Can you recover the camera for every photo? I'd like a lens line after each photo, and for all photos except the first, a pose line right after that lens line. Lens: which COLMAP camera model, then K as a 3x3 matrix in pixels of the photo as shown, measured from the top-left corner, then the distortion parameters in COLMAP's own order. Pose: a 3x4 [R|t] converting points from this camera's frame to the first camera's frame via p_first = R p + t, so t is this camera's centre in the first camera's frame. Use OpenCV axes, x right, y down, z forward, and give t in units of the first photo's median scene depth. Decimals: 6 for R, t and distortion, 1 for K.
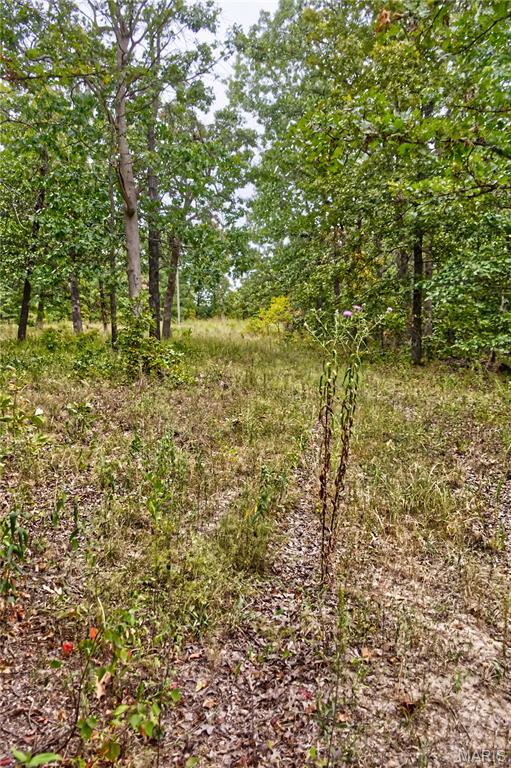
lens RADIAL K [[620.1, 0, 256.9], [0, 620.1, 373.2], [0, 0, 1]] dist [0.069147, 0.000305]
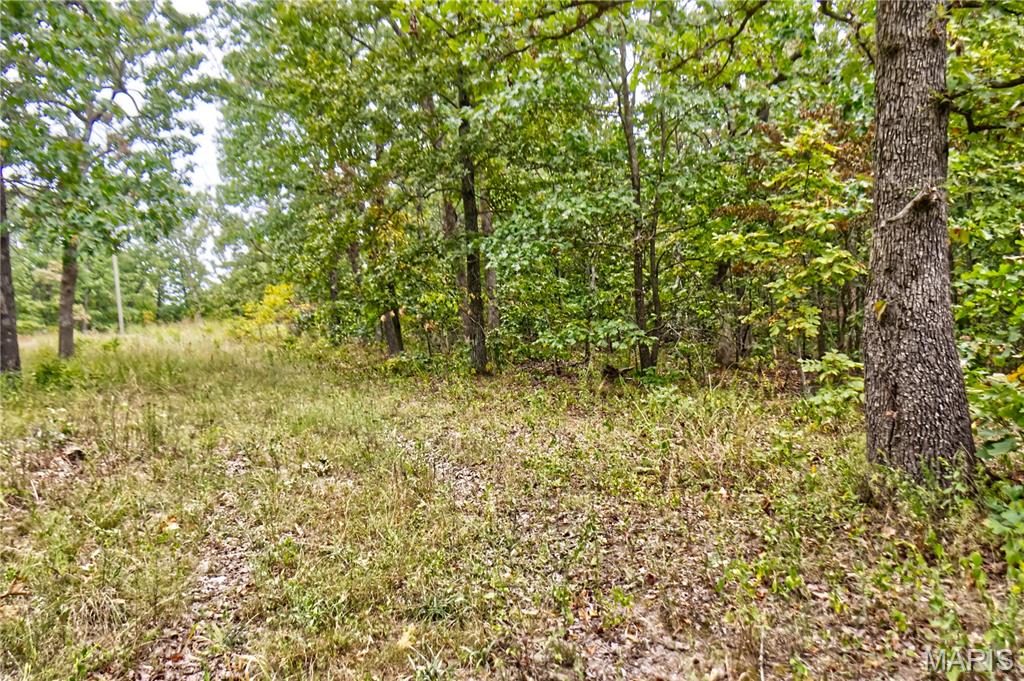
lens RADIAL K [[826.8, 0, 512.0], [0, 826.8, 340.5], [0, 0, 1]] dist [0.069147, 0.000305]
pose [[0.956535, -0.054493, 0.286482, 0.057403], [0.070643, 0.996425, -0.046334, -0.008869], [-0.282933, 0.064558, 0.956965, 0.218573]]
